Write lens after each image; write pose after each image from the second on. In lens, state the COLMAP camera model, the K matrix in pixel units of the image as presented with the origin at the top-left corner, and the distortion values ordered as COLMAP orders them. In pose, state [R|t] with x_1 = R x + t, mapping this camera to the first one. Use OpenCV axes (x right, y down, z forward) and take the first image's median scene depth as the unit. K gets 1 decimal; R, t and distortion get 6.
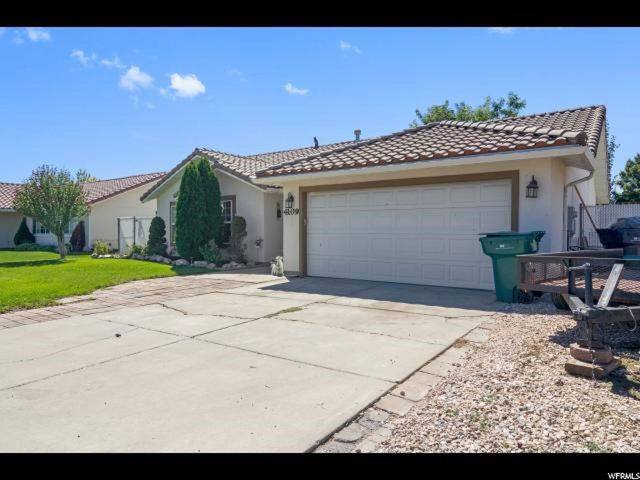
lens RADIAL K [[433.8, 0, 315.4], [0, 433.8, 198.7], [0, 0, 1]] dist [0.000287, -0.003456]
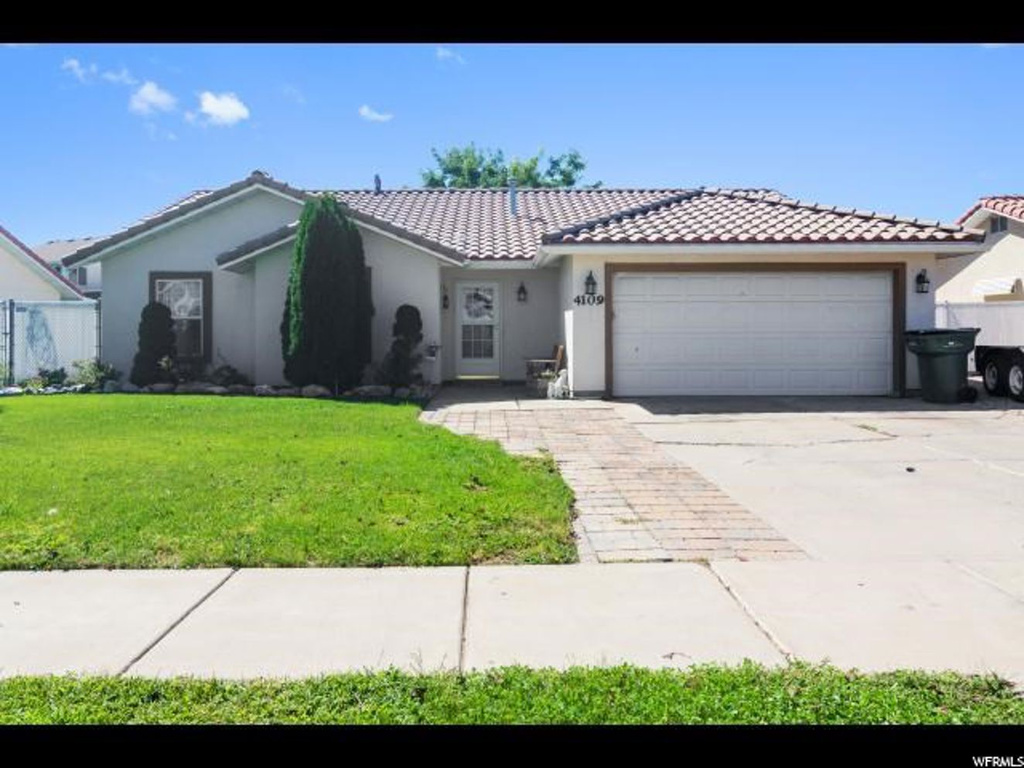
lens RADIAL K [[694.1, 0, 504.7], [0, 694.1, 317.9], [0, 0, 1]] dist [0.000287, -0.003456]
pose [[0.800803, 0.012491, 0.598798, -0.793524], [-0.040692, 0.998607, 0.033589, 0.026963], [-0.597544, -0.051265, 0.800196, 0.238720]]
